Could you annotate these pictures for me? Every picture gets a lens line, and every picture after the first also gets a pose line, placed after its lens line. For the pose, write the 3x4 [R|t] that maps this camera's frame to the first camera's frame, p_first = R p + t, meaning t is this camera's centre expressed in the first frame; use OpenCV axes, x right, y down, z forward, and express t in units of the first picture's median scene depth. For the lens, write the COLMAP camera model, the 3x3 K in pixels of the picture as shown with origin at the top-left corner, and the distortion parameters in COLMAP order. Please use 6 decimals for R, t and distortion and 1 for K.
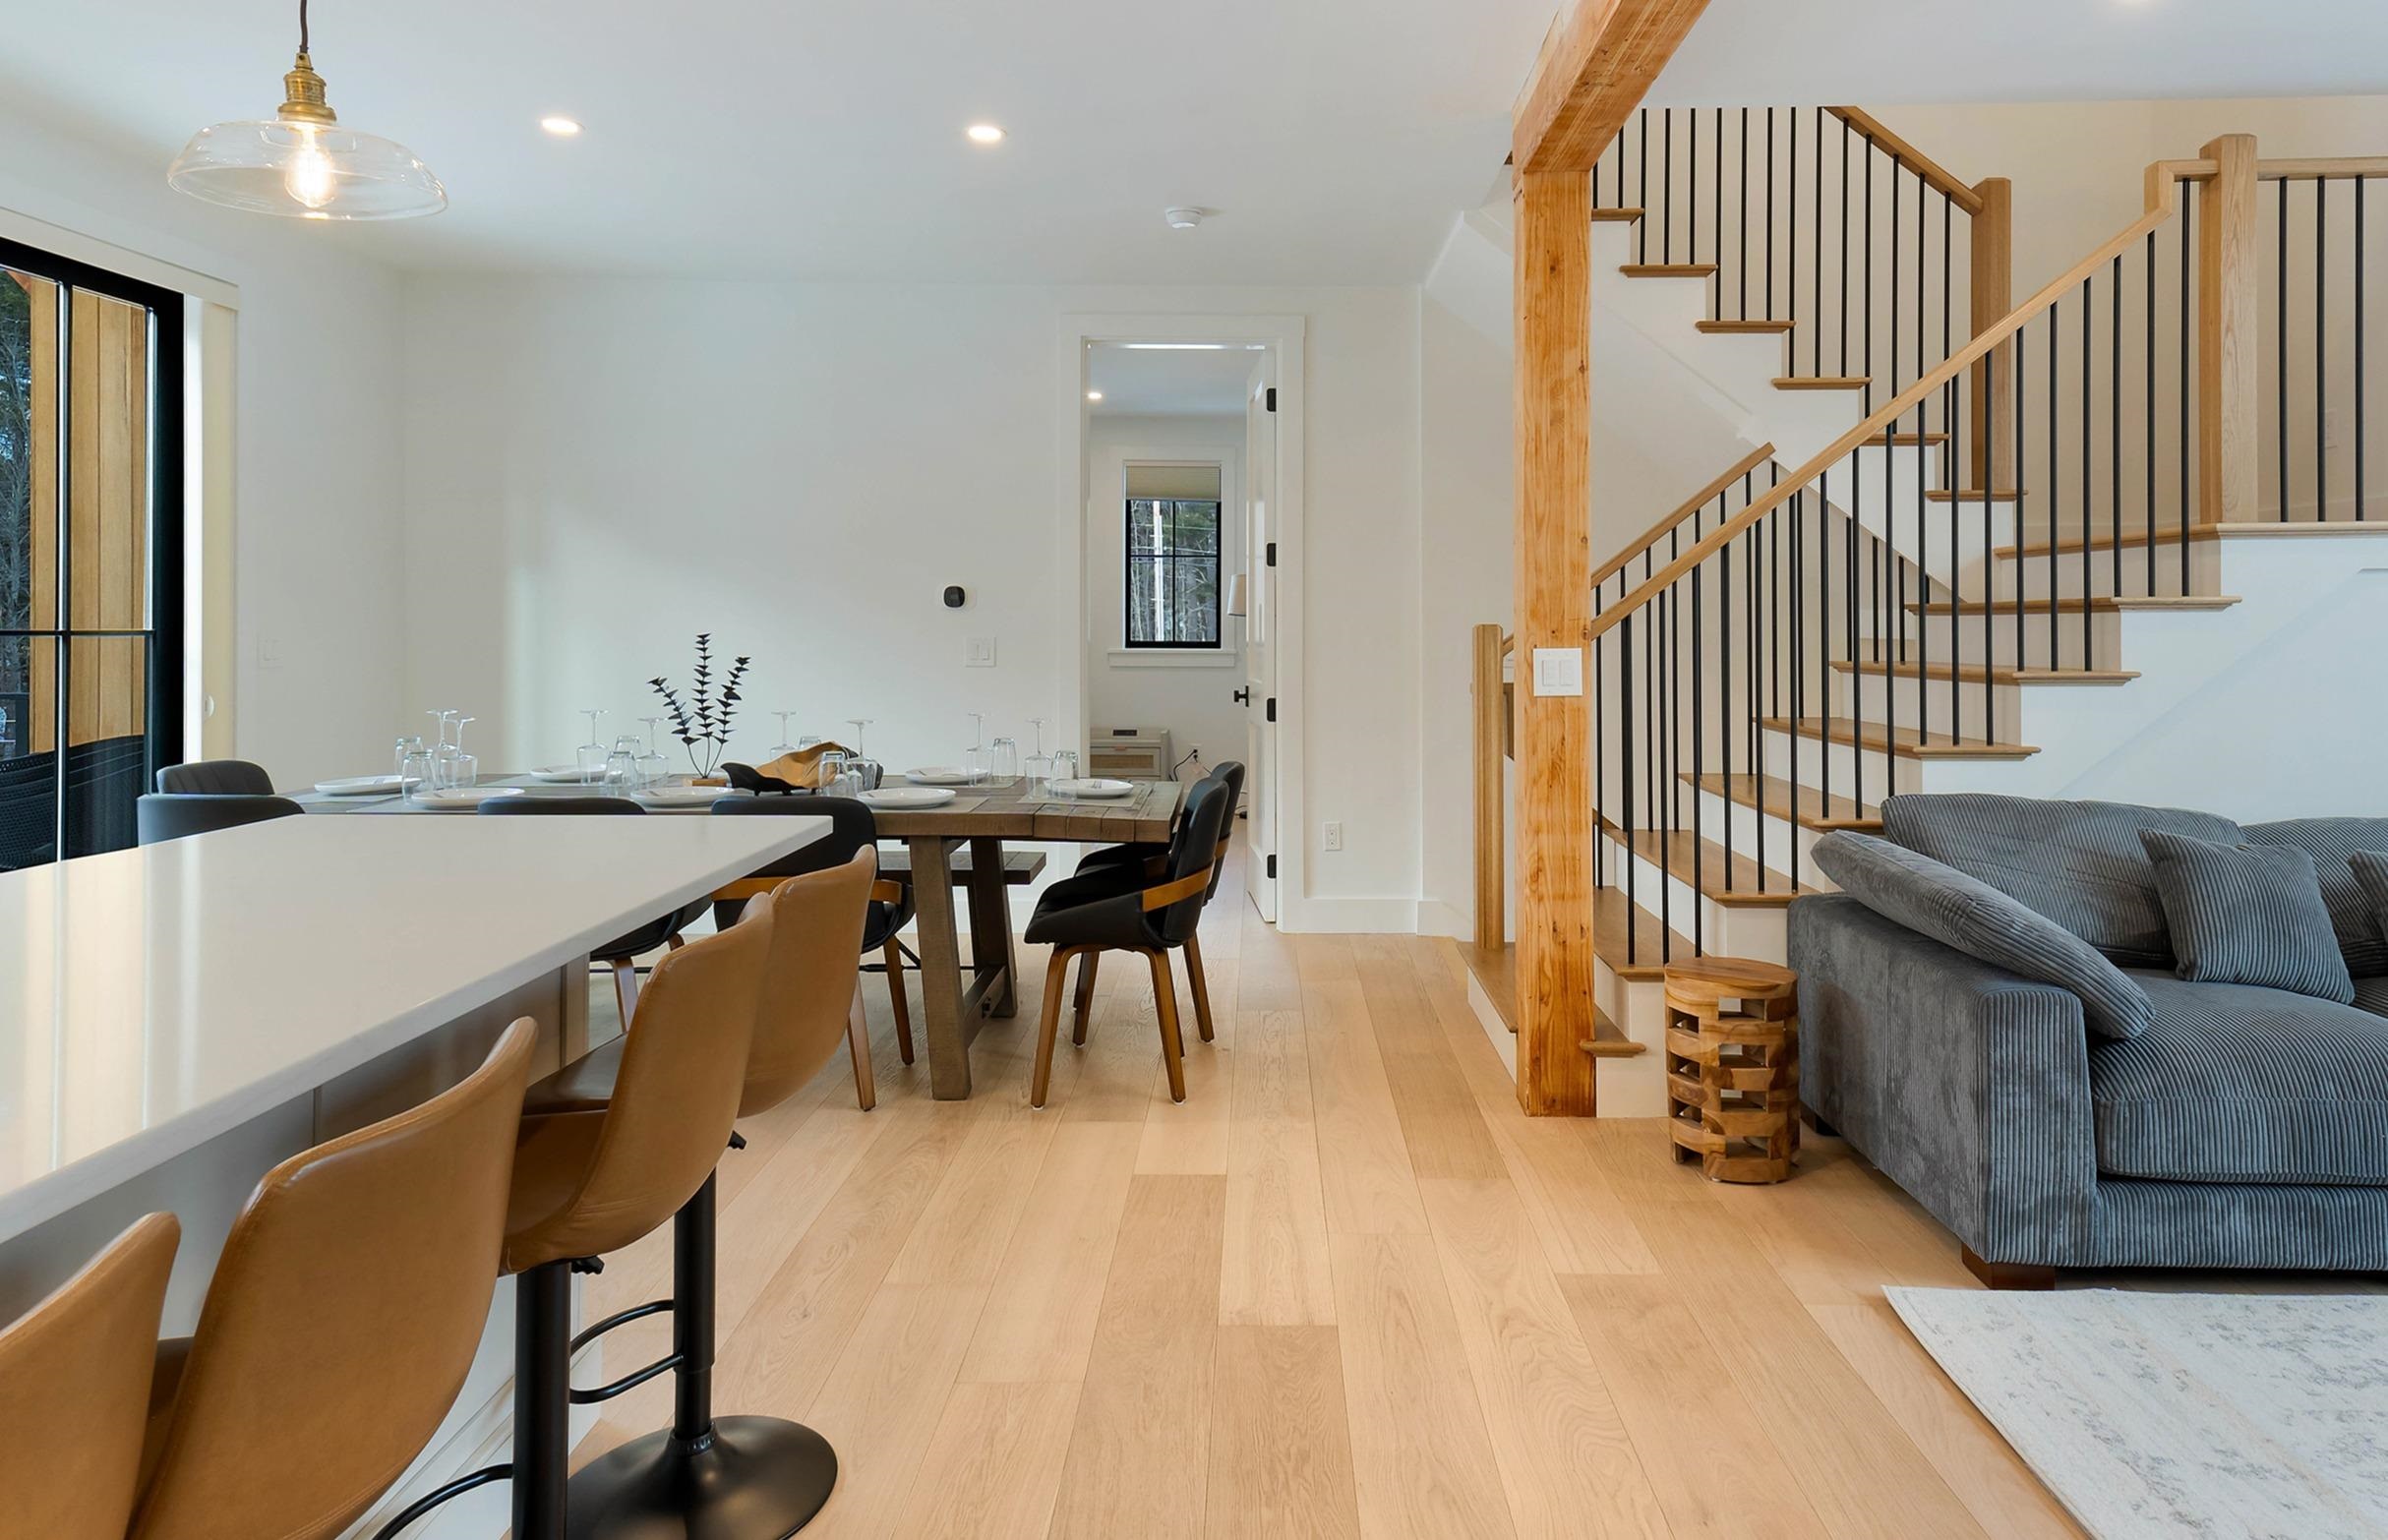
lens RADIAL K [[1486.6, 0, 1236.9], [0, 1486.6, 618.6], [0, 0, 1]] dist [0.036605, 0.001464]
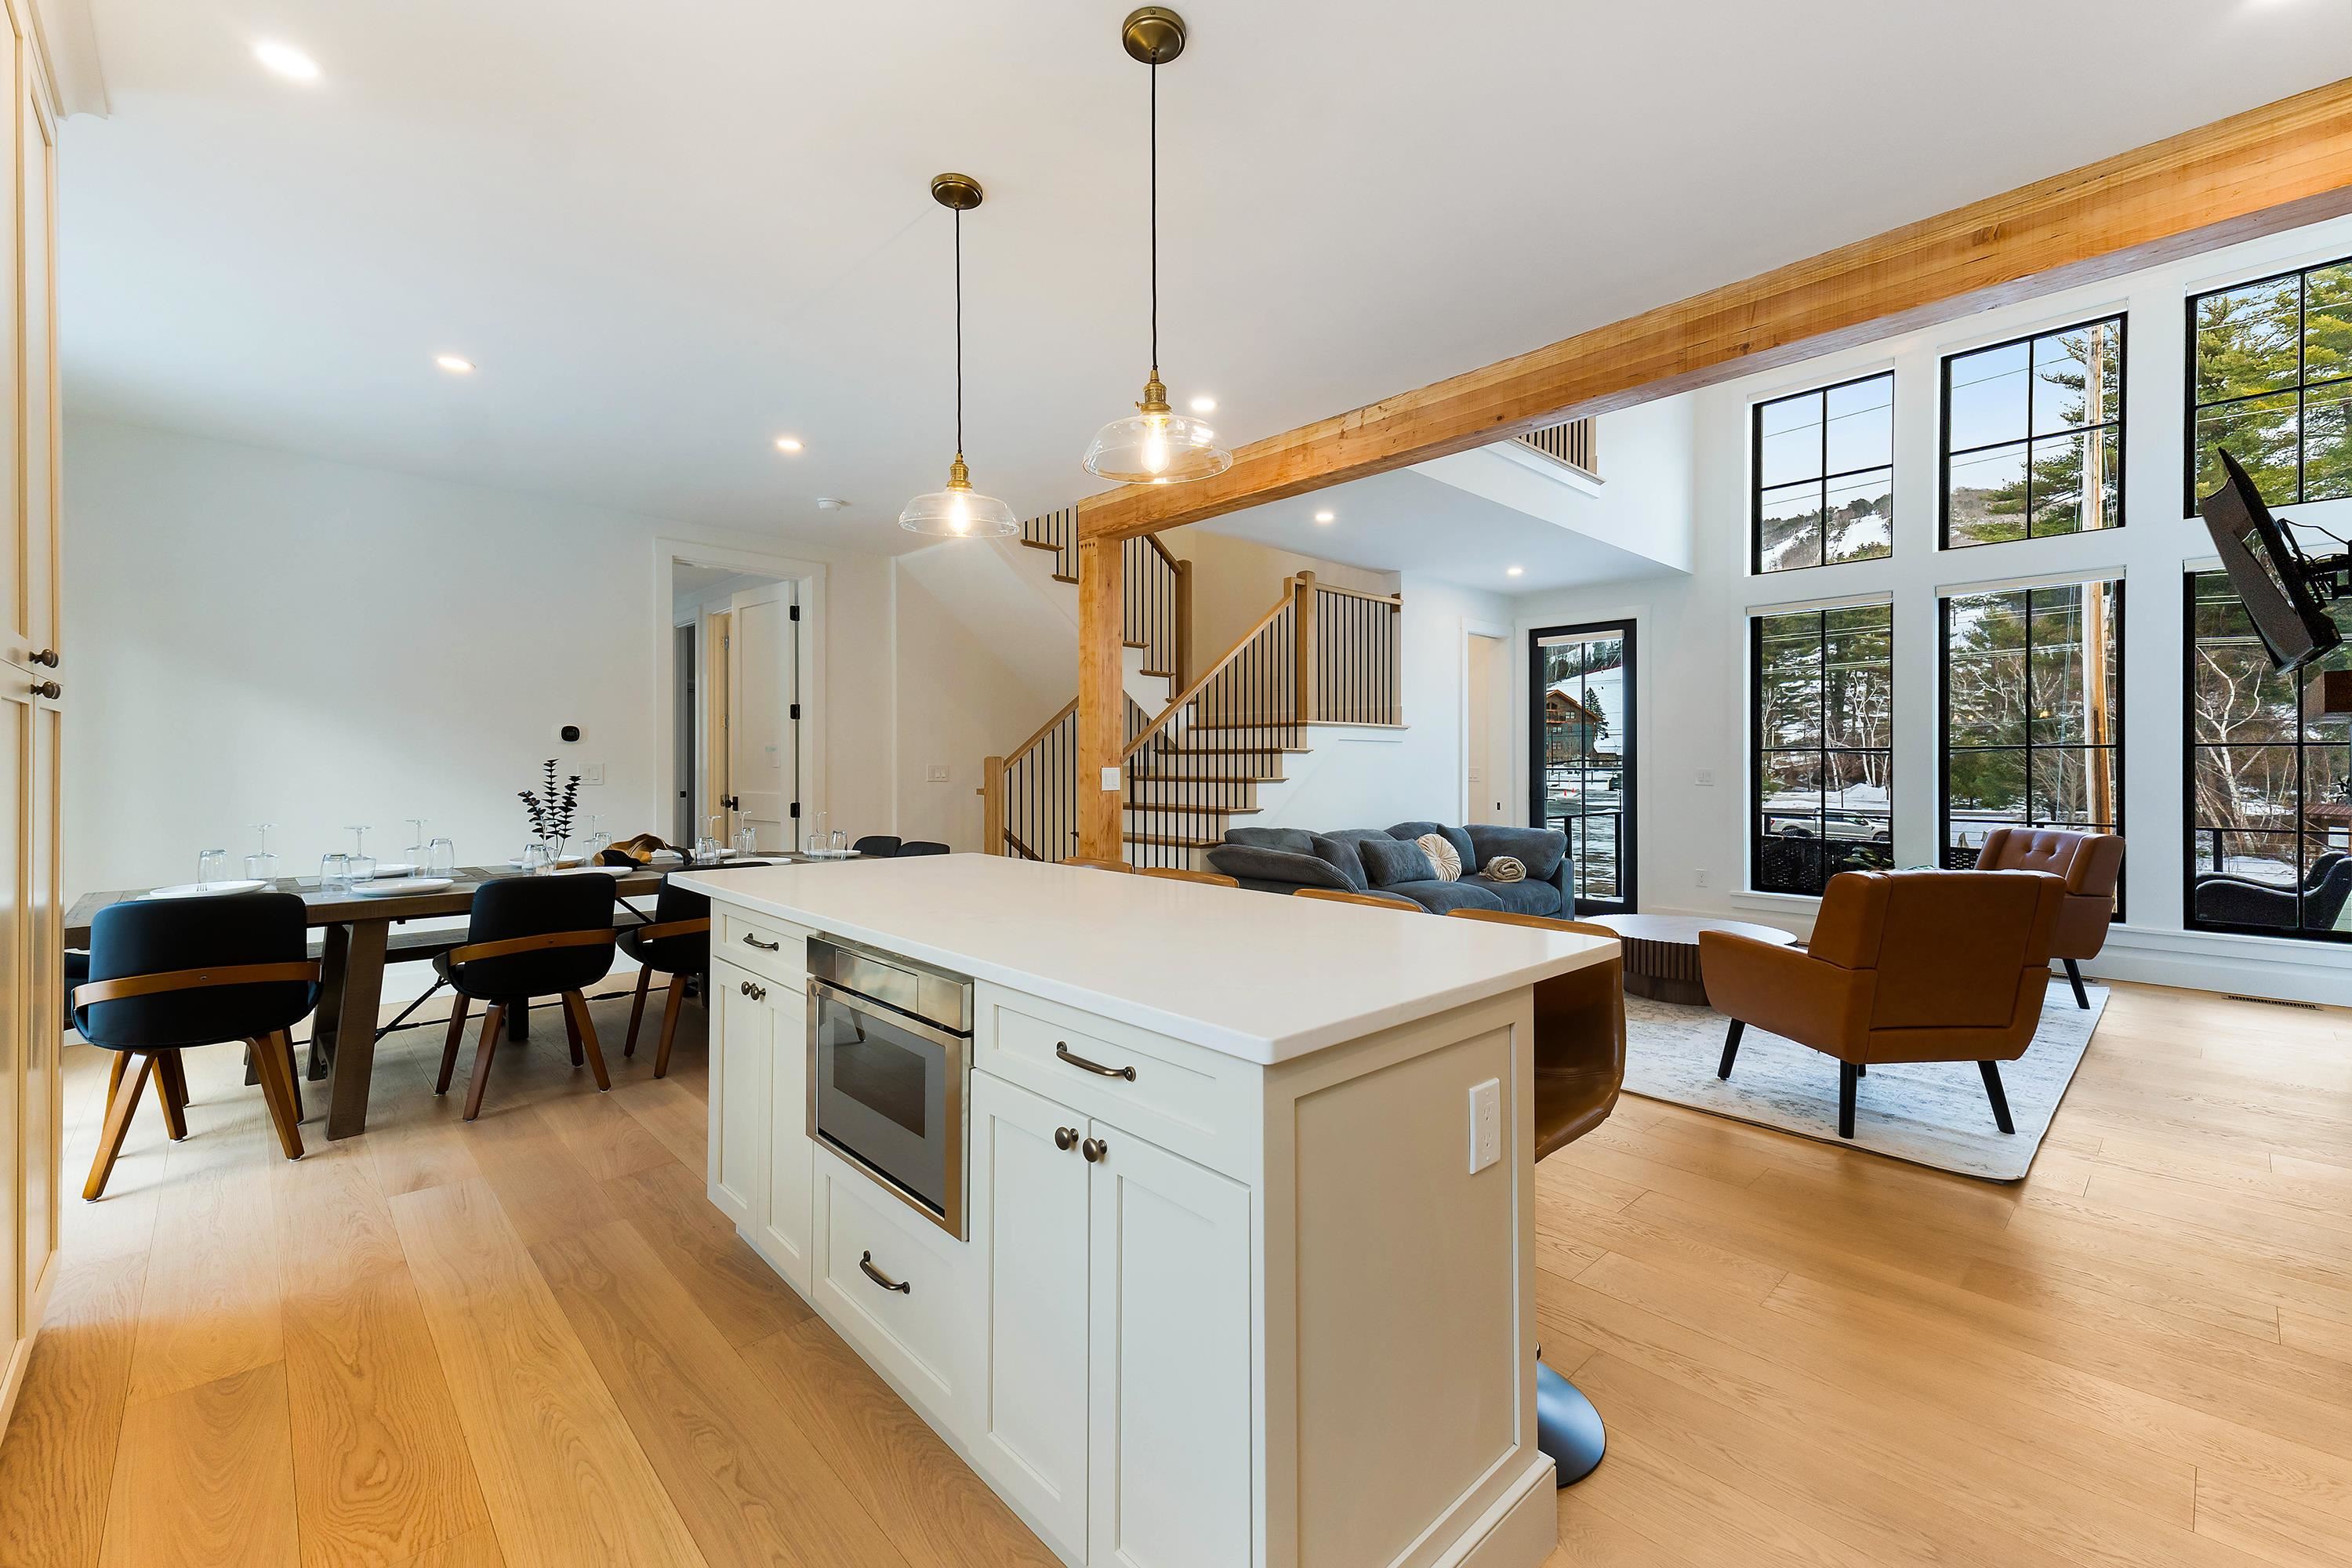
lens RADIAL K [[974.6, 0, 1187.7], [0, 974.6, 768.2], [0, 0, 1]] dist [0.024004, -0.000584]
pose [[0.713183, 0.000909, 0.700977, -0.577782], [-0.007625, 0.999950, 0.006460, 0.009185], [-0.700936, -0.009952, 0.713154, -0.045203]]
